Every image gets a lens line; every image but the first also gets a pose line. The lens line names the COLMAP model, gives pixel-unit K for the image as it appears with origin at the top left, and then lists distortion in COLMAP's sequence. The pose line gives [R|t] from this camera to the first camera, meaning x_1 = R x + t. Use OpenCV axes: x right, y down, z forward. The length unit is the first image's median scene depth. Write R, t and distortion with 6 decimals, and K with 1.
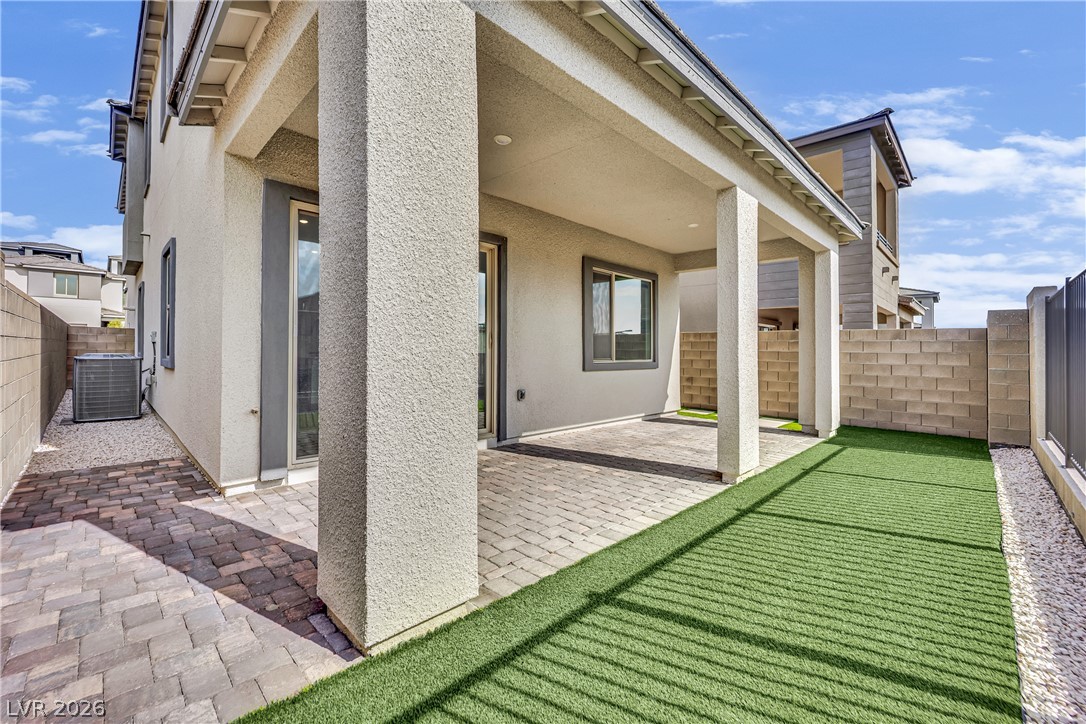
lens RADIAL K [[442.0, 0, 541.1], [0, 442.0, 343.1], [0, 0, 1]] dist [-0.002562, 0.000653]
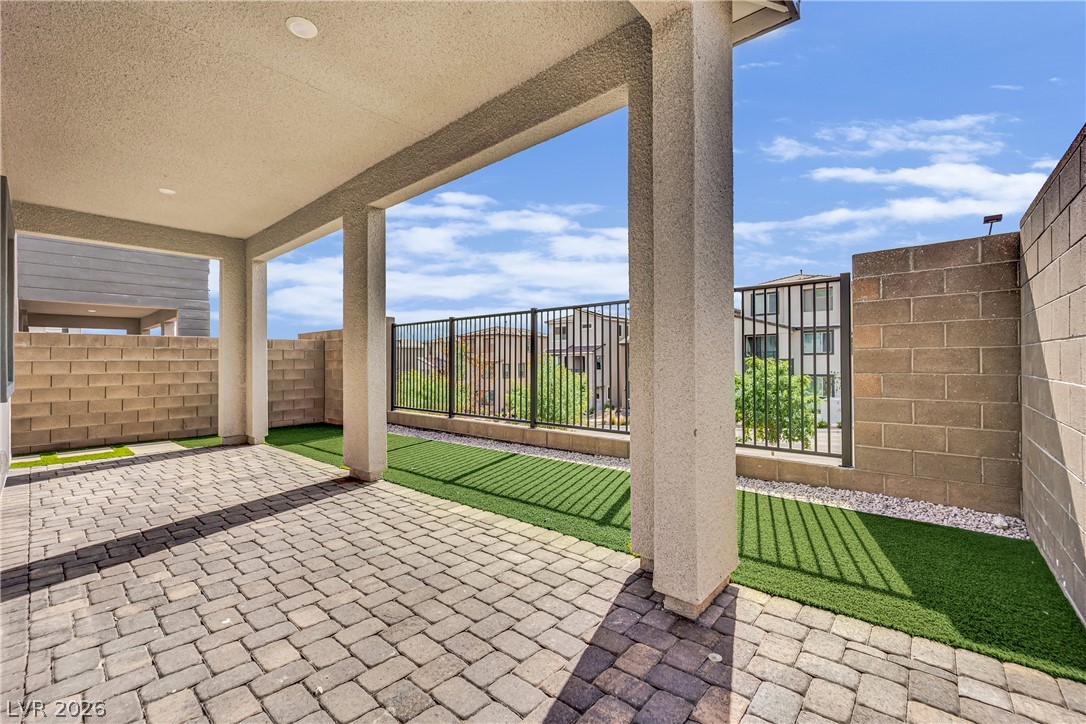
lens RADIAL K [[449.6, 0, 536.6], [0, 449.6, 362.0], [0, 0, 1]] dist [-0.009809, 0.000066]
pose [[-0.062183, -0.014199, 0.997964, -0.494606], [-0.010494, 0.999853, 0.013572, 0.005626], [-0.998010, -0.009629, -0.062323, 0.481799]]
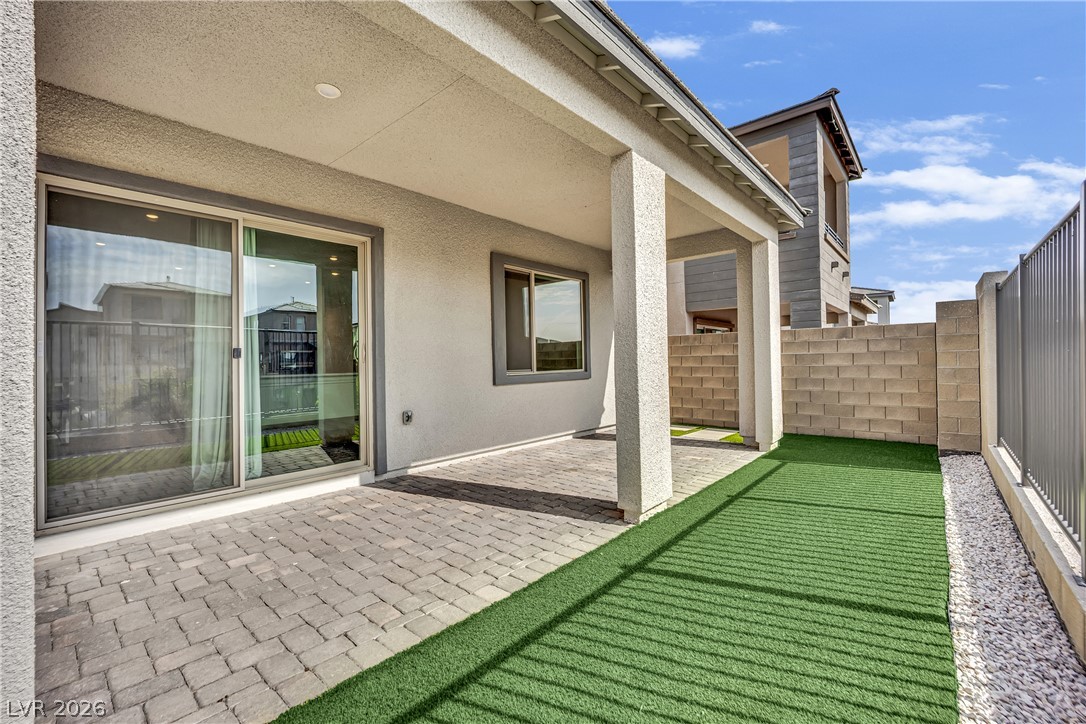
lens RADIAL K [[449.6, 0, 536.6], [0, 449.6, 362.0], [0, 0, 1]] dist [-0.009809, 0.000066]
pose [[0.997972, -0.032357, 0.054816, 0.156511], [0.031301, 0.999310, 0.020019, 0.002999], [-0.055426, -0.018262, 0.998296, 0.143951]]
